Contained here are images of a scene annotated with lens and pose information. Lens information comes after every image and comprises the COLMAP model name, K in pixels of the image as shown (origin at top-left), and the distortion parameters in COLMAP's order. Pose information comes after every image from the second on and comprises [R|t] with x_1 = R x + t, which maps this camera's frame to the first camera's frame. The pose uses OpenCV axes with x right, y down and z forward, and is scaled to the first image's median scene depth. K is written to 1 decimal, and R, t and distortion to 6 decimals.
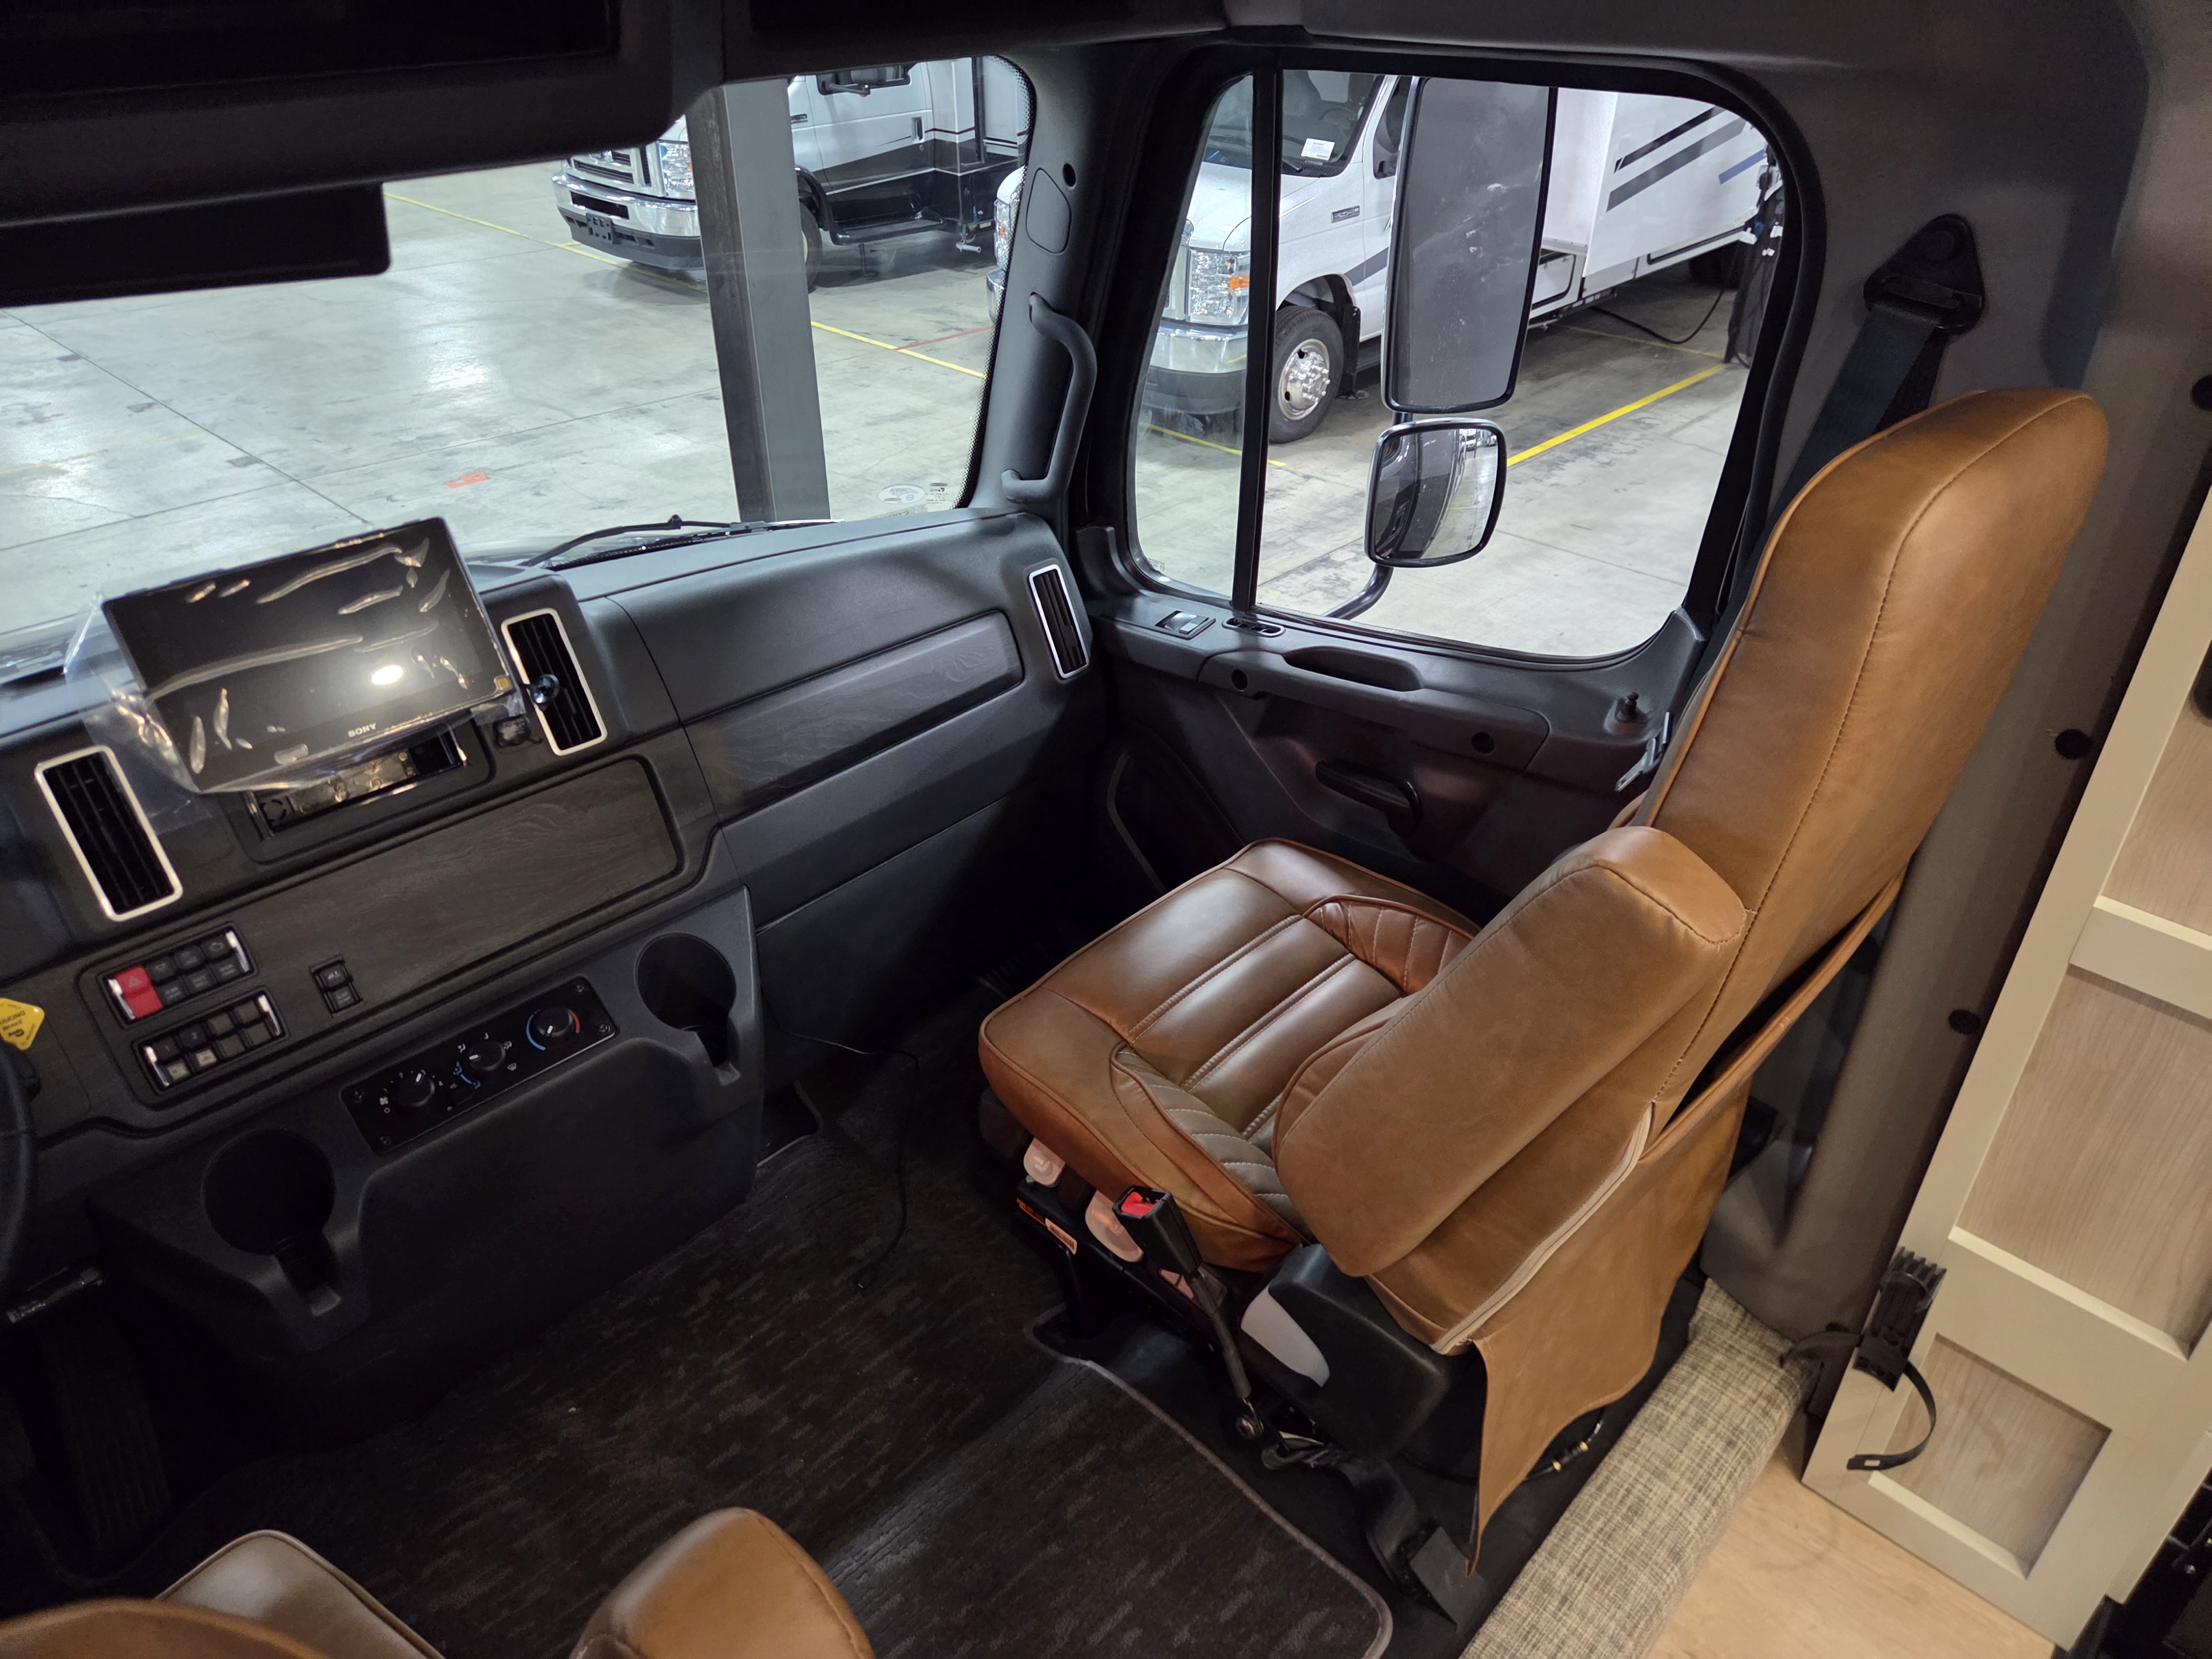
lens RADIAL K [[1492.5, 0, 1160.8], [0, 1492.5, 776.7], [0, 0, 1]] dist [0.054575, -0.052799]
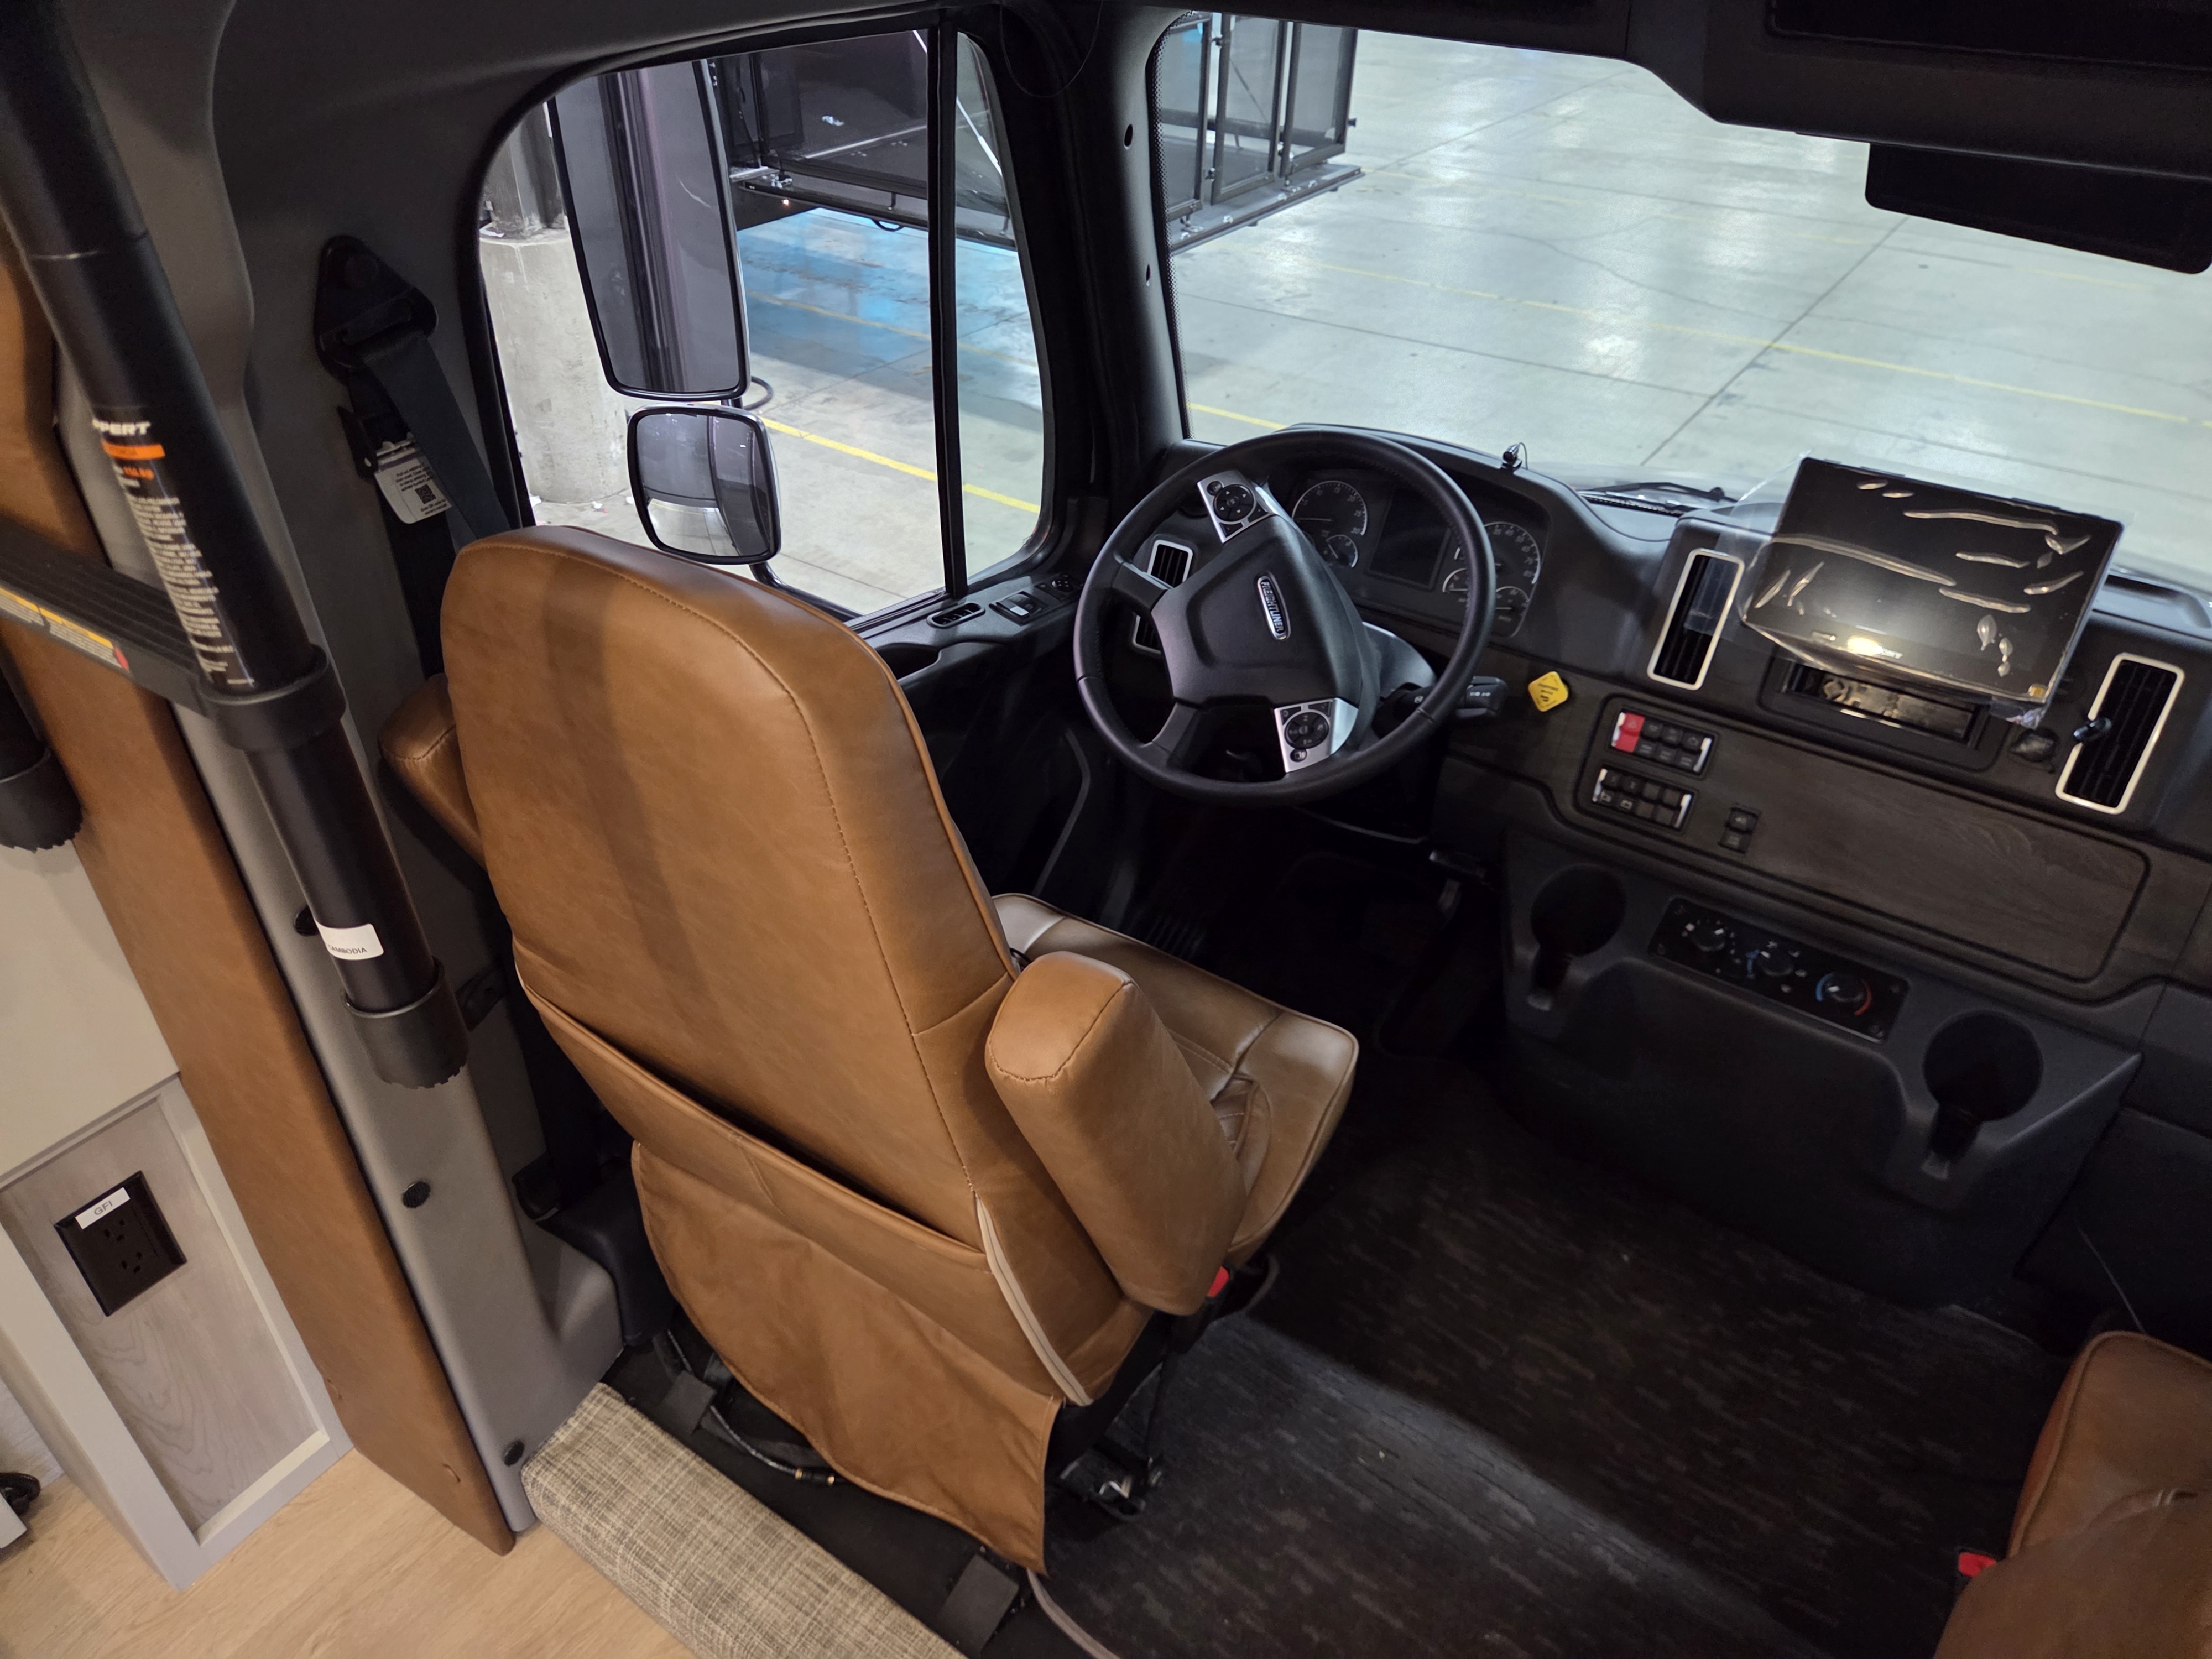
lens RADIAL K [[1492.5, 0, 1093.2], [0, 1492.5, 814.5], [0, 0, 1]] dist [0.054575, -0.052799]
pose [[0.124449, 0.550323, -0.825625, 0.337773], [-0.510243, 0.749137, 0.422429, -0.104896], [0.850979, 0.368699, 0.374028, 0.144613]]
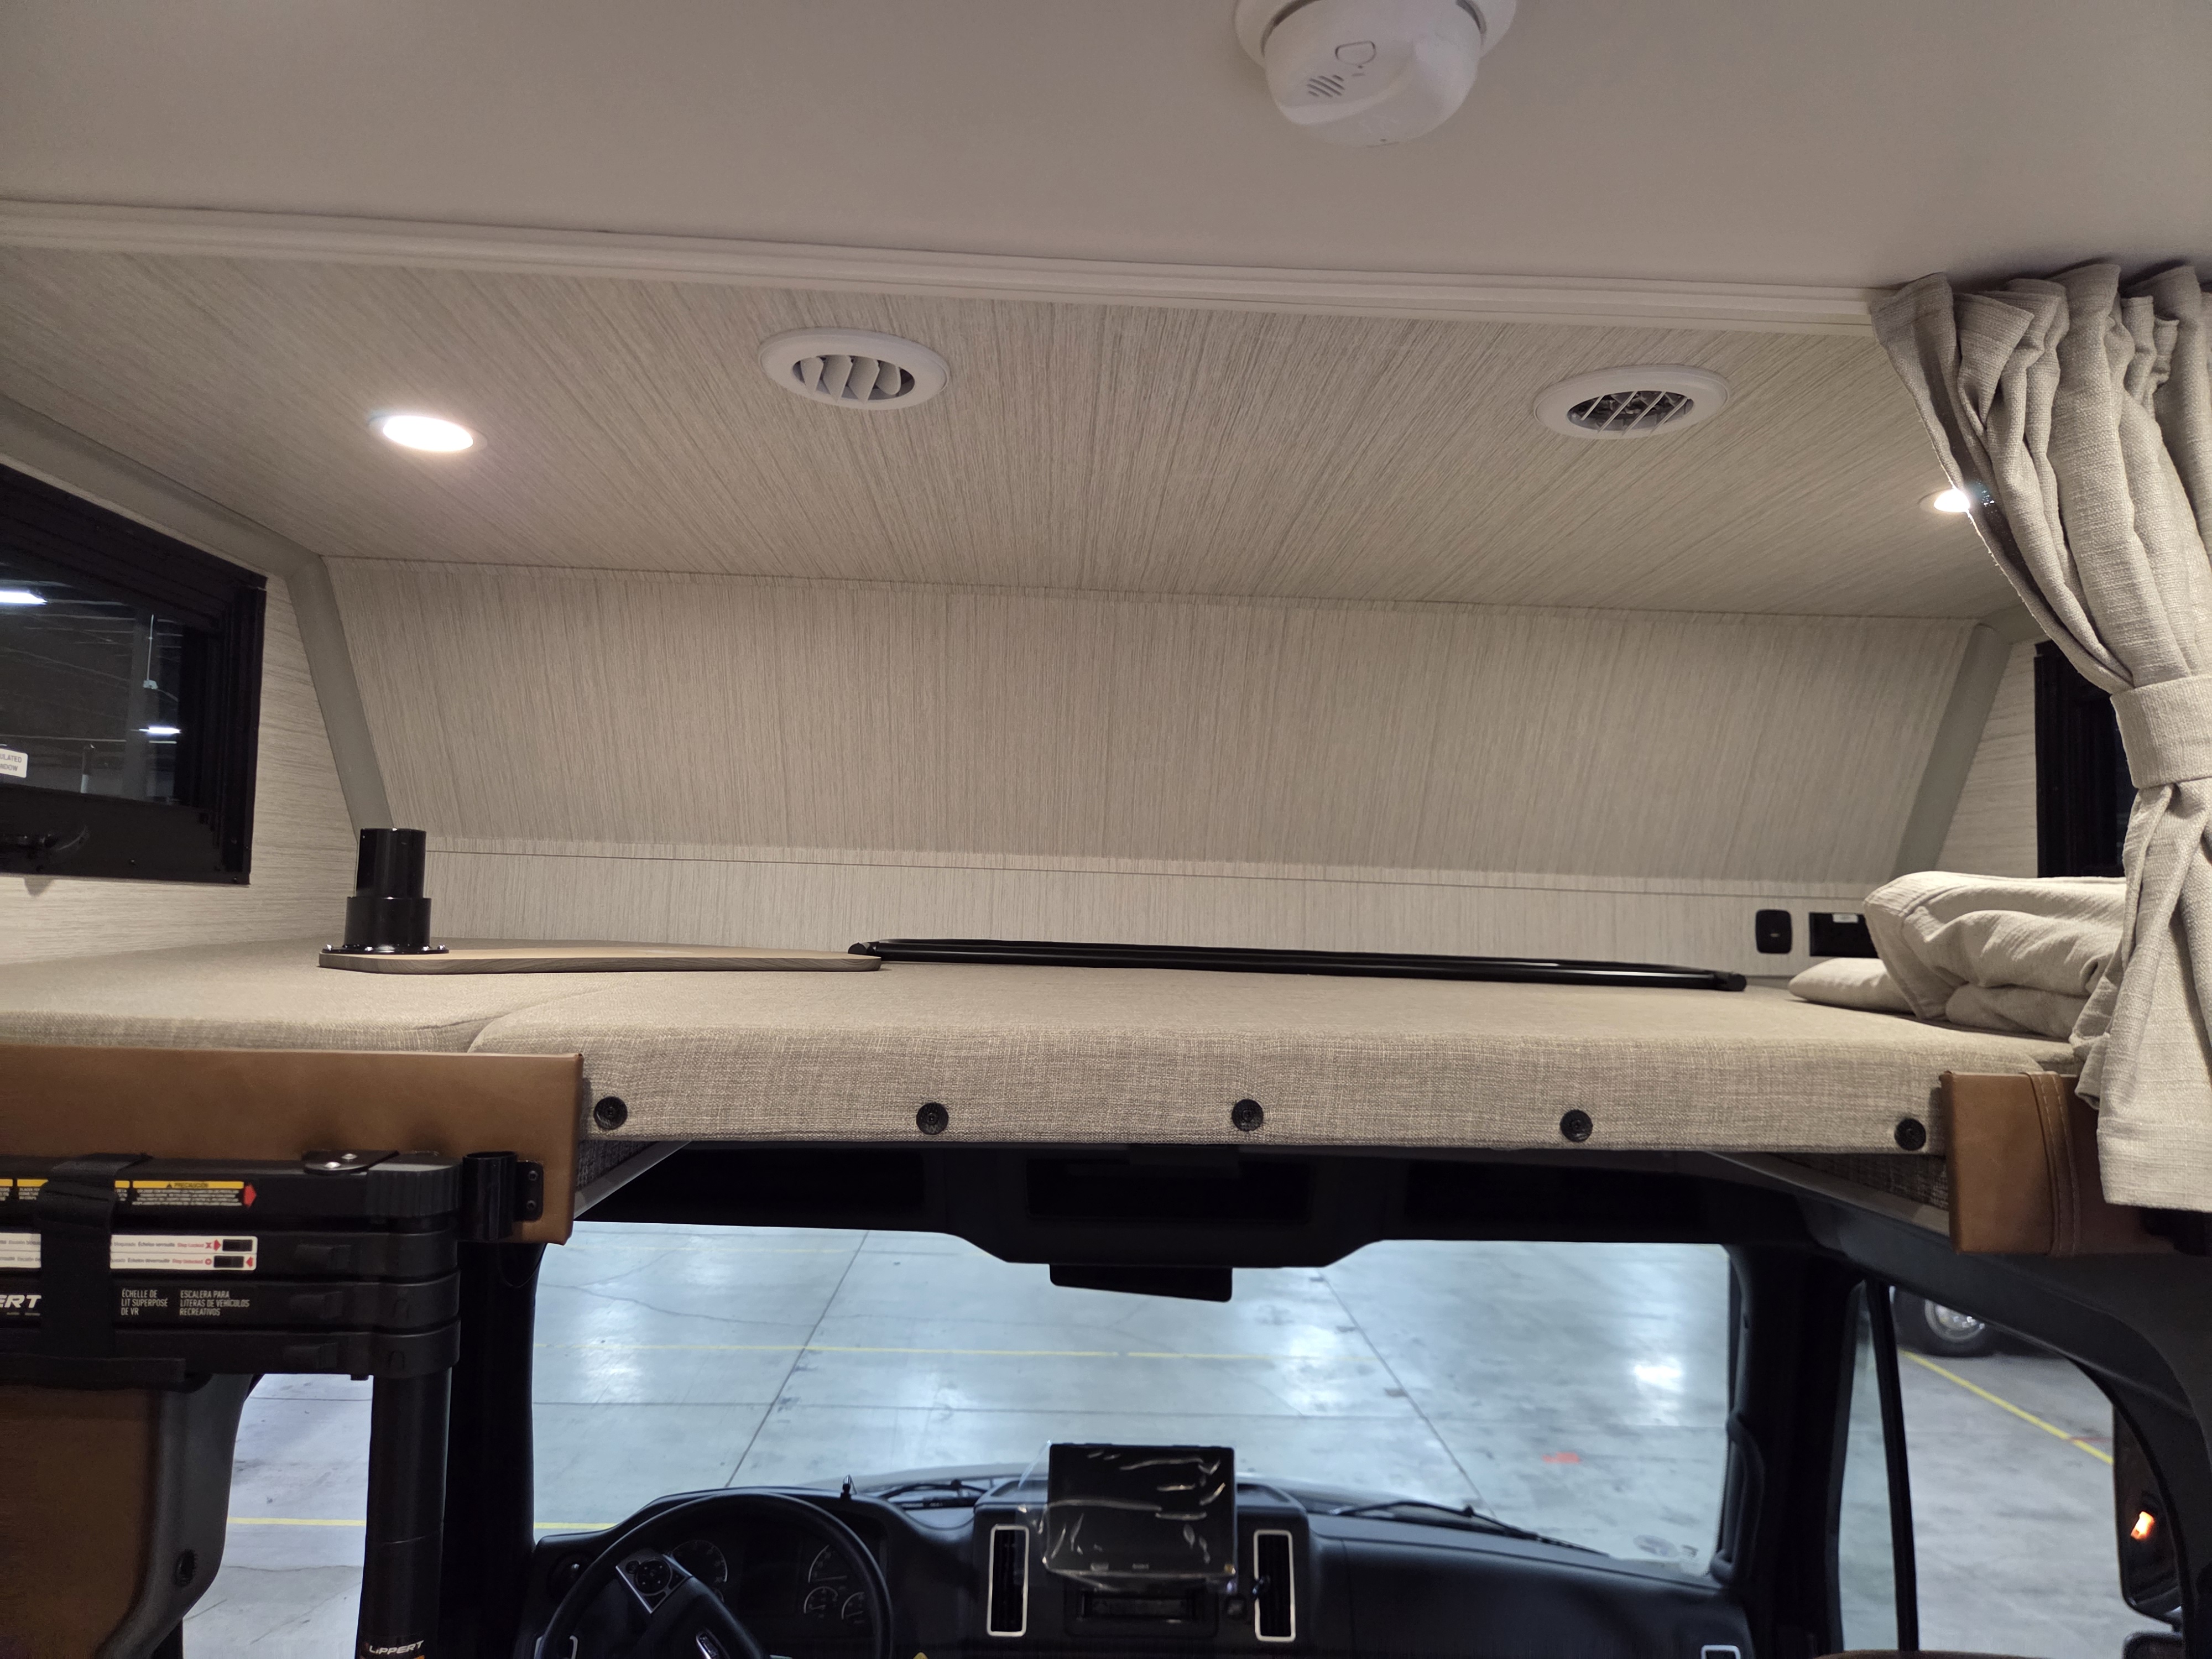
lens RADIAL K [[1492.5, 0, 1108.3], [0, 1492.5, 811.3], [0, 0, 1]] dist [0.054575, -0.052799]
pose [[0.699409, -0.041389, -0.713522, 0.607053], [-0.380077, 0.823921, -0.420351, -0.005288], [0.605284, 0.565191, 0.560527, -0.374156]]
